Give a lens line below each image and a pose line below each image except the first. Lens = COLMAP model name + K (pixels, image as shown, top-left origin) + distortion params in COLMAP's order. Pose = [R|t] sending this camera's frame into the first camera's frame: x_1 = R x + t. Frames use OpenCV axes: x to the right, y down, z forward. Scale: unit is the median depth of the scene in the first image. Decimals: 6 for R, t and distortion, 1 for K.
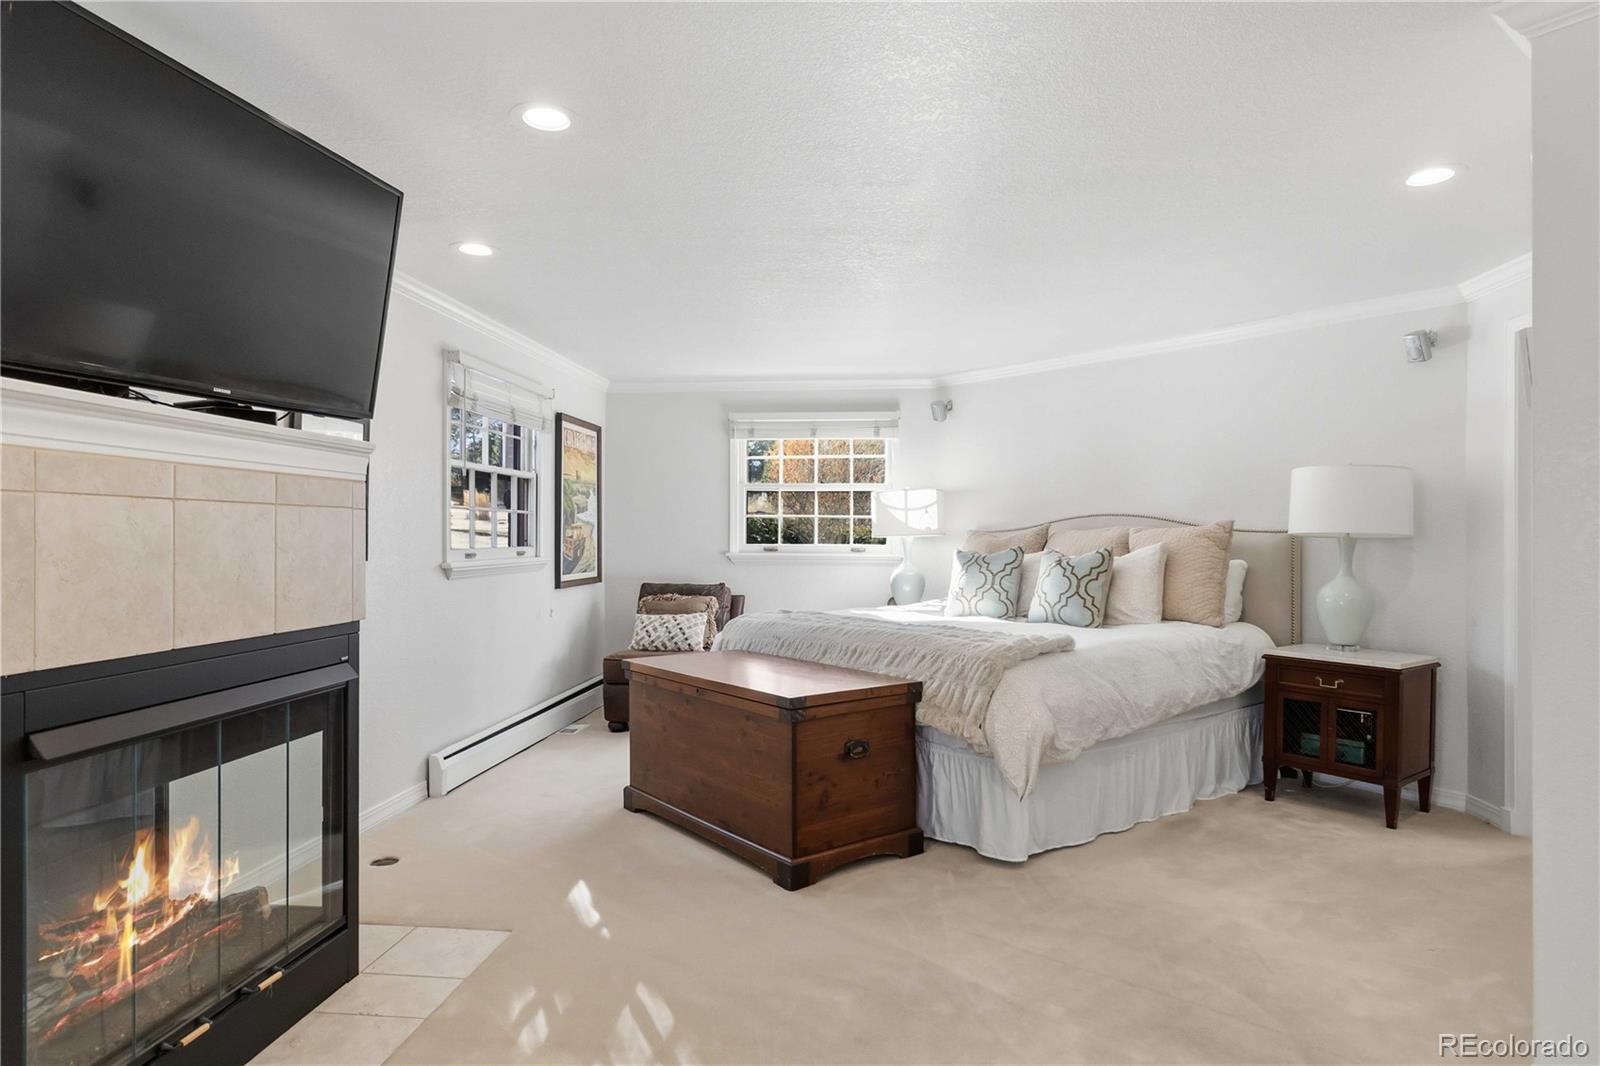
lens RADIAL K [[927.6, 0, 803.6], [0, 927.6, 539.8], [0, 0, 1]] dist [-0.001356, -0.000084]
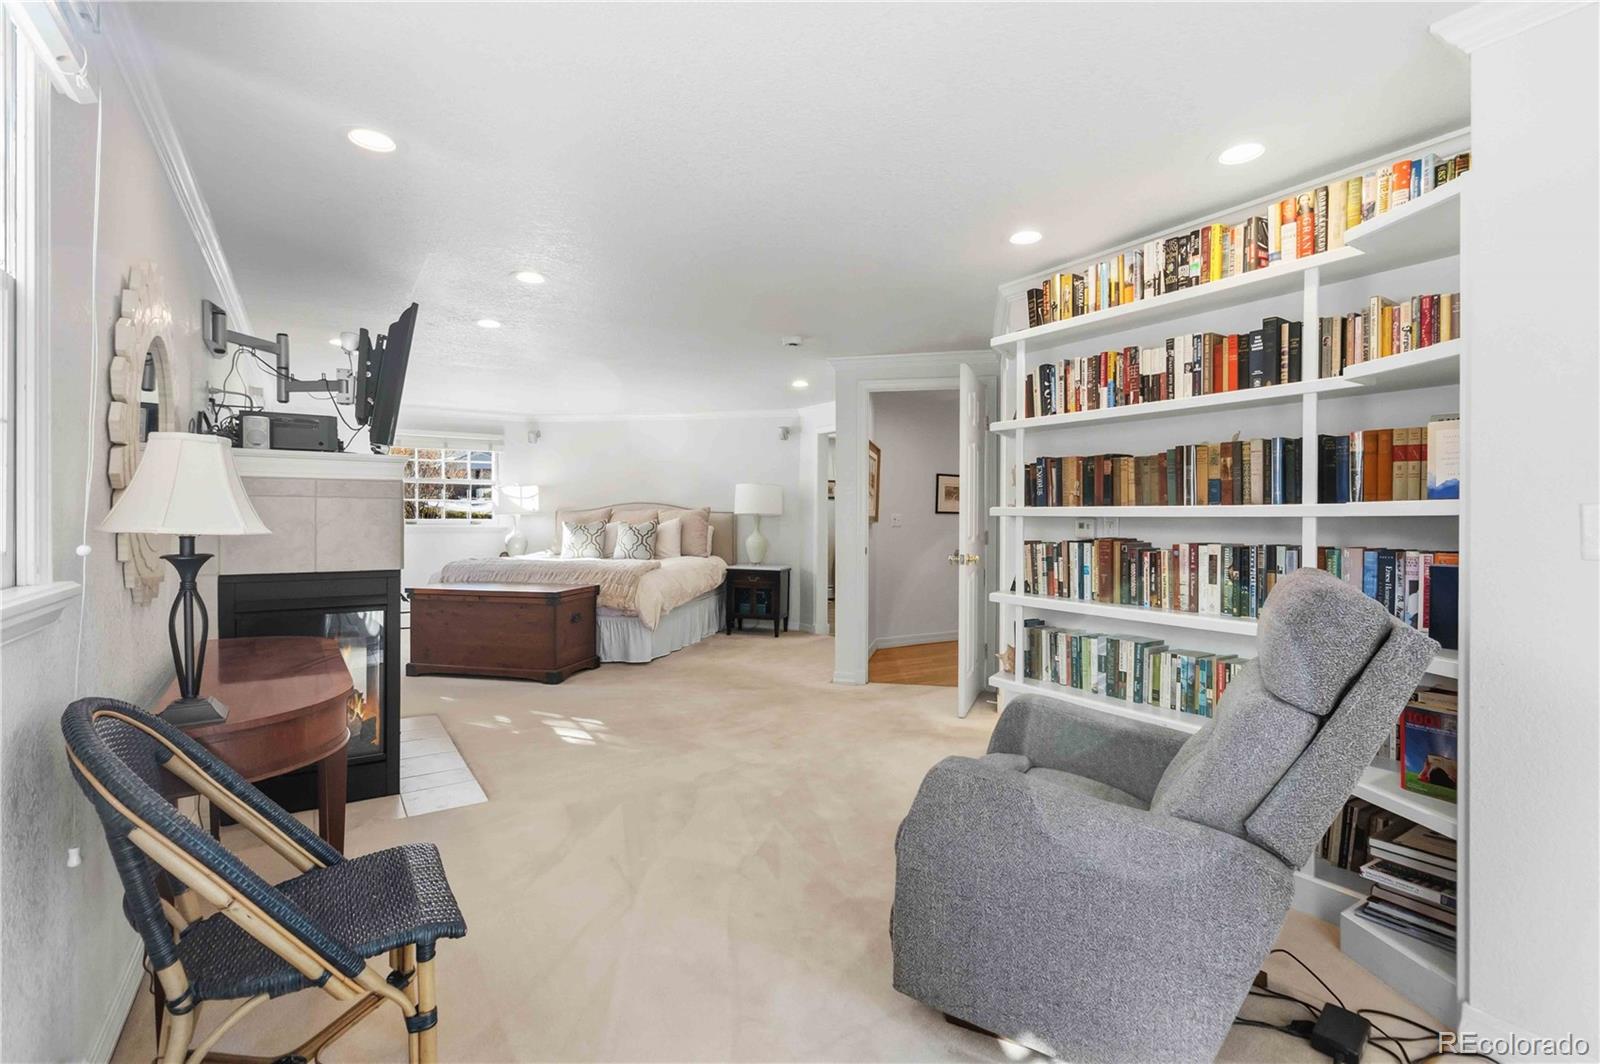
lens RADIAL K [[749.7, 0, 799.3], [0, 749.7, 522.2], [0, 0, 1]] dist [-0.003668, -0.002219]
pose [[0.779956, -0.004416, 0.625818, -0.461791], [-0.001466, 0.999959, 0.008883, -0.002346], [-0.625832, -0.007846, 0.779918, -0.471882]]
